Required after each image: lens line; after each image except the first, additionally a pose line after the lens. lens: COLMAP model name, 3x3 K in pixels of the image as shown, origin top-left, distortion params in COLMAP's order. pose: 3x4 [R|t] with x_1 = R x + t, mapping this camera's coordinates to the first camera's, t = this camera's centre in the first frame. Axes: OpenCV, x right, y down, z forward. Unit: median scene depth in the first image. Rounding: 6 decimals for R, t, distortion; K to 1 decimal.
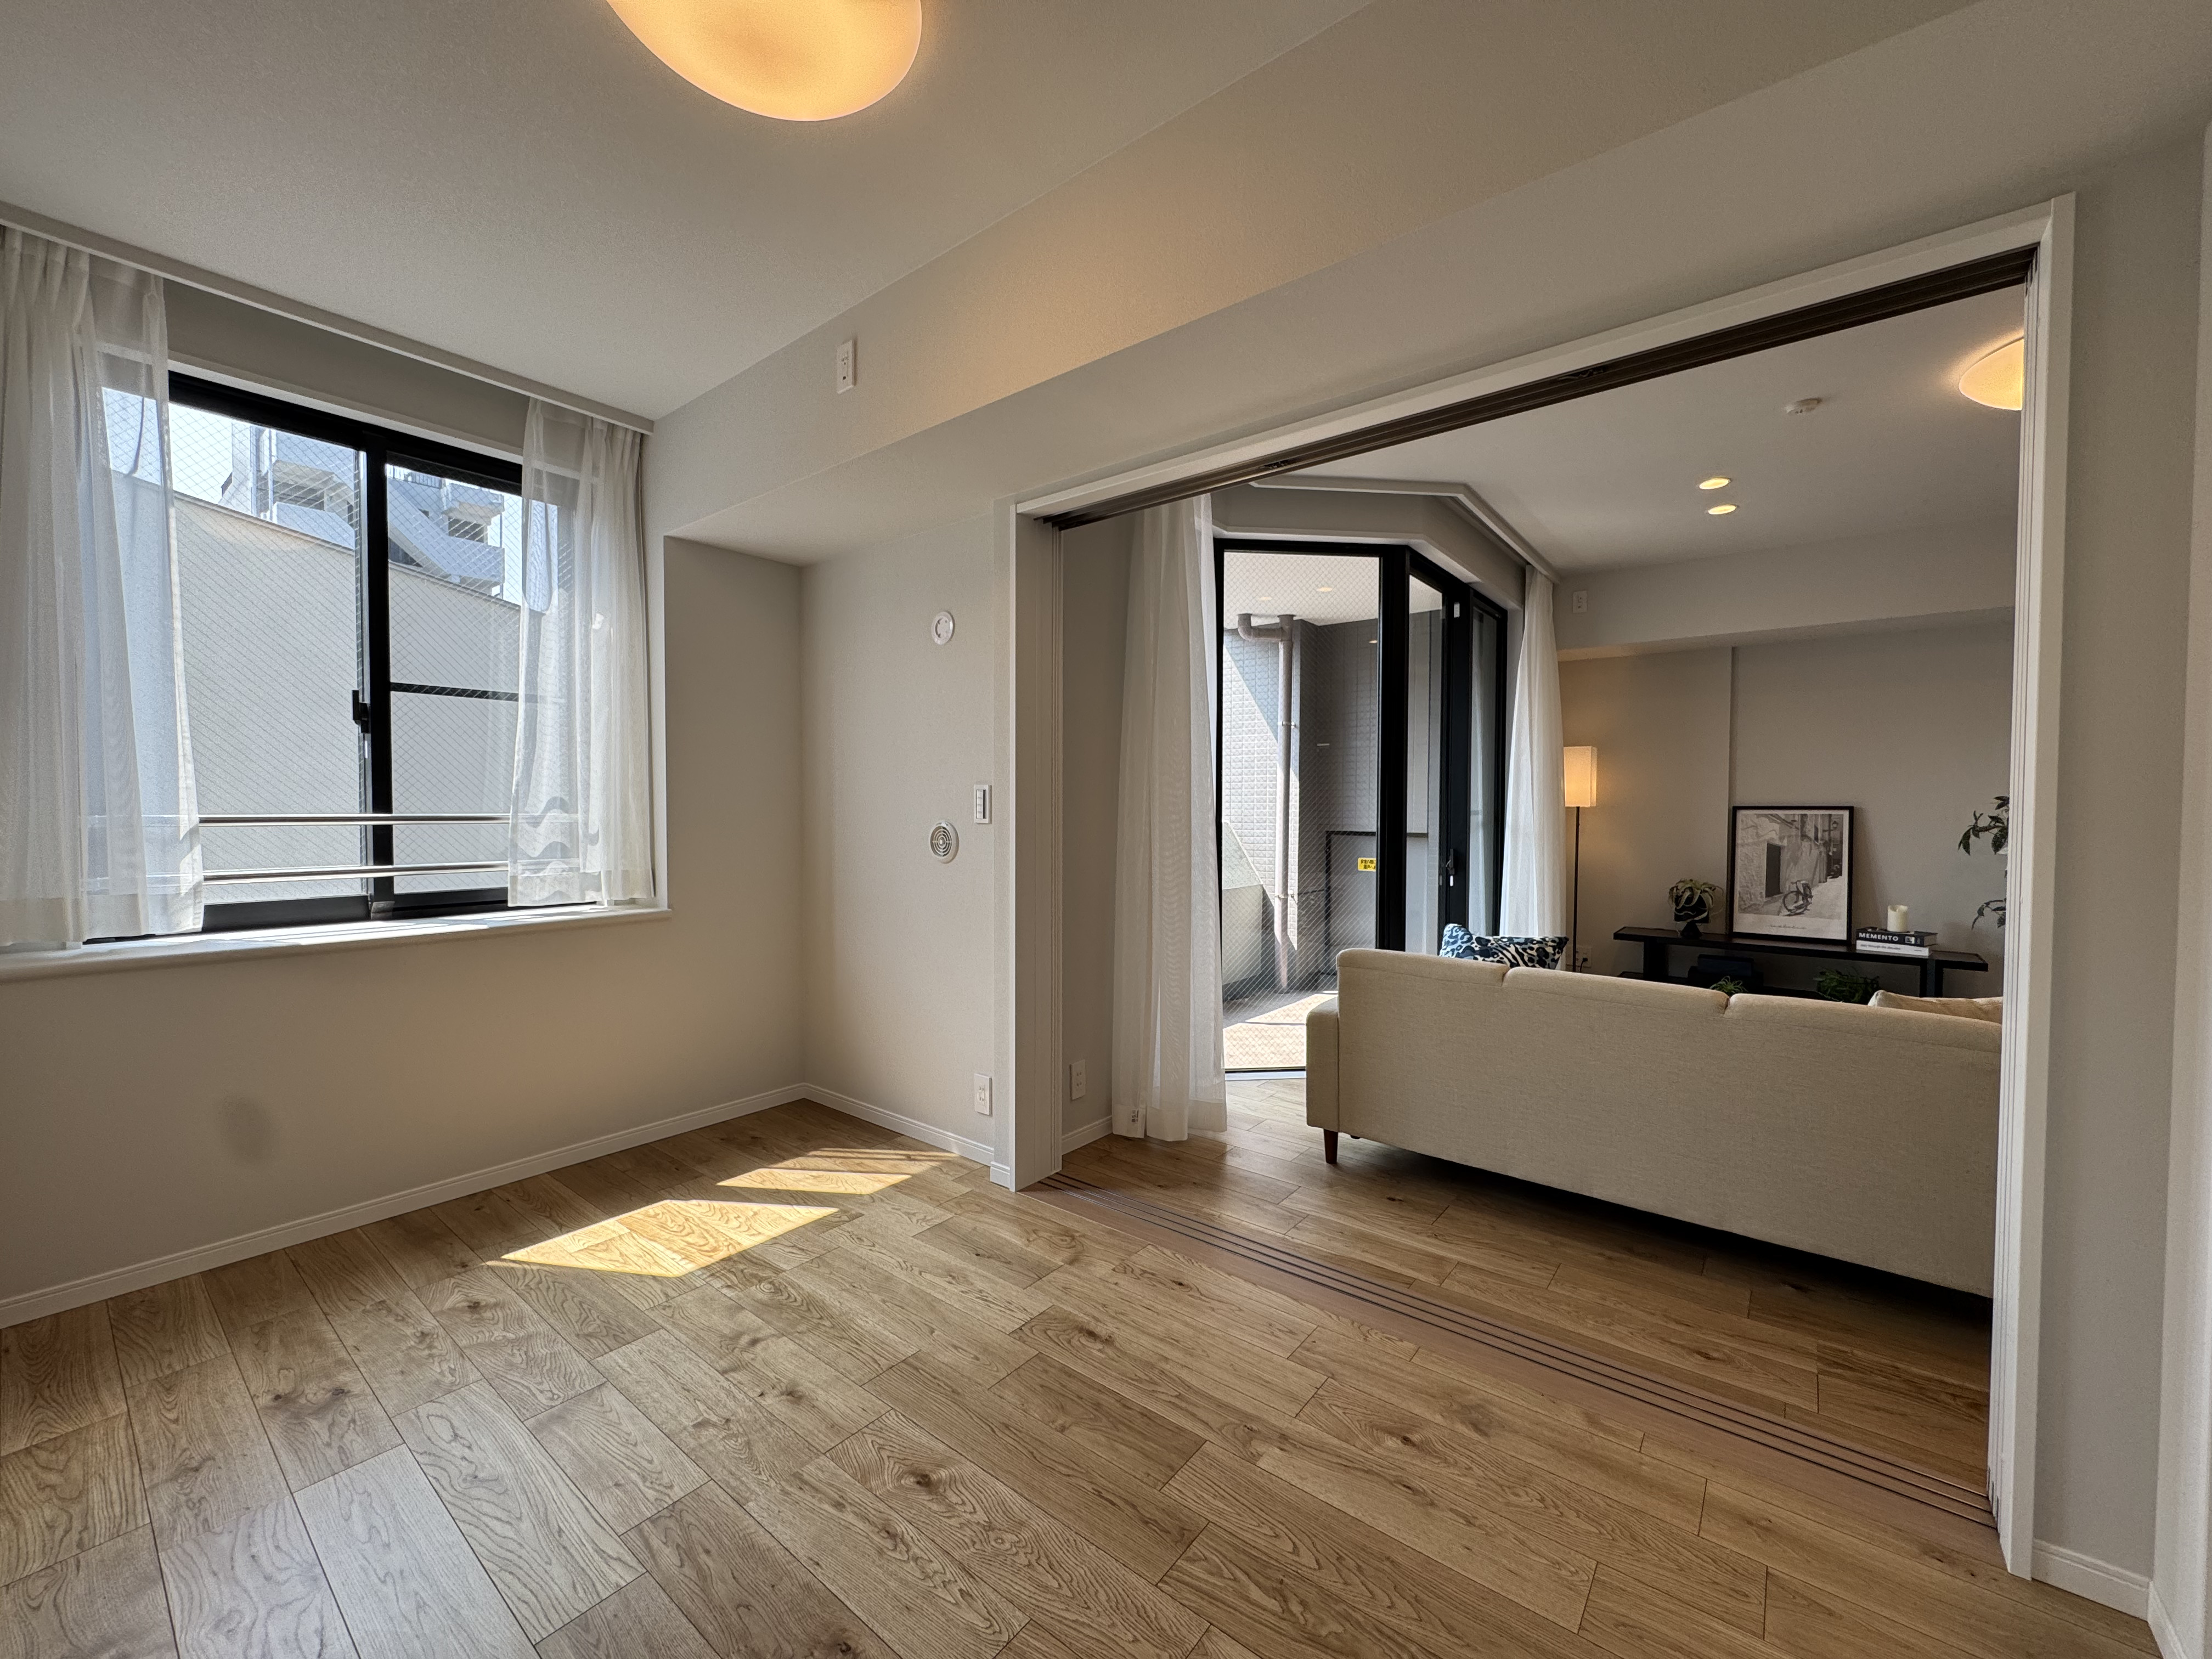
lens RADIAL K [[884.0, 0, 1107.4], [0, 884.0, 829.0], [0, 0, 1]] dist [-0.003427, 0.000594]
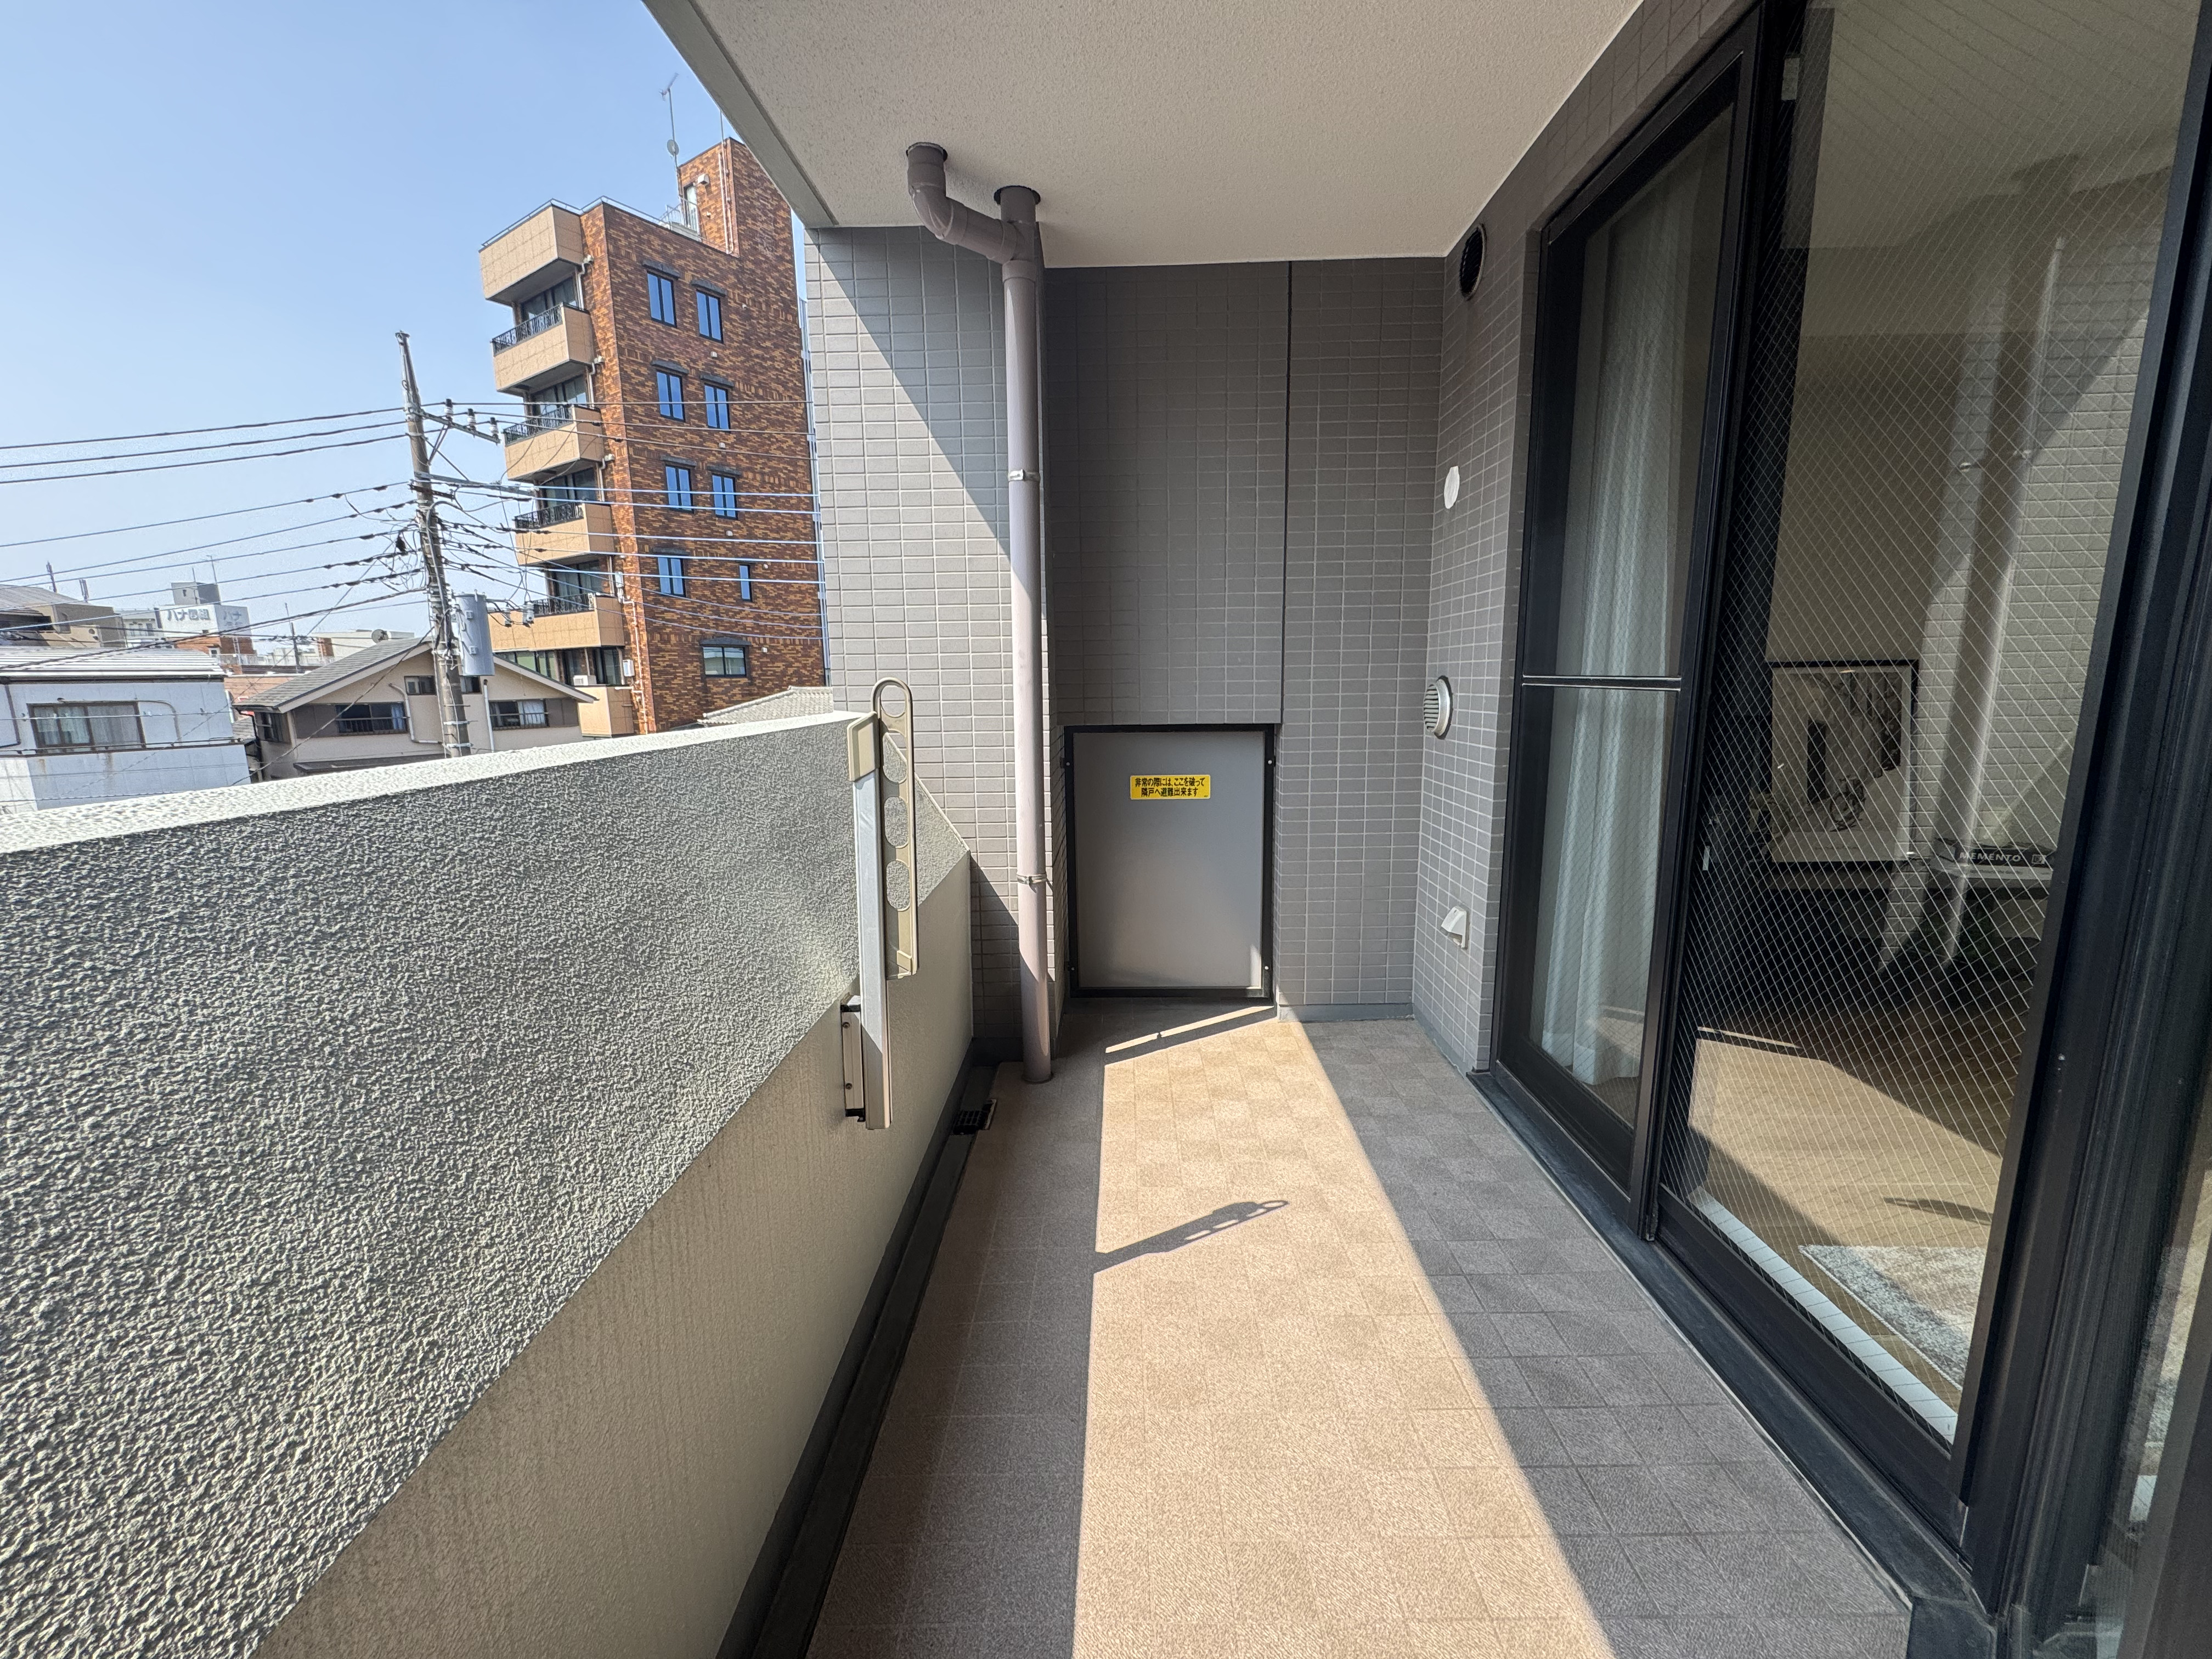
lens RADIAL K [[884.0, 0, 1101.2], [0, 884.0, 827.3], [0, 0, 1]] dist [-0.003427, 0.000594]
pose [[0.795394, -0.120179, 0.594058, -0.055988], [0.035380, 0.987679, 0.152439, -0.023802], [-0.605059, -0.100231, 0.789846, 0.804943]]
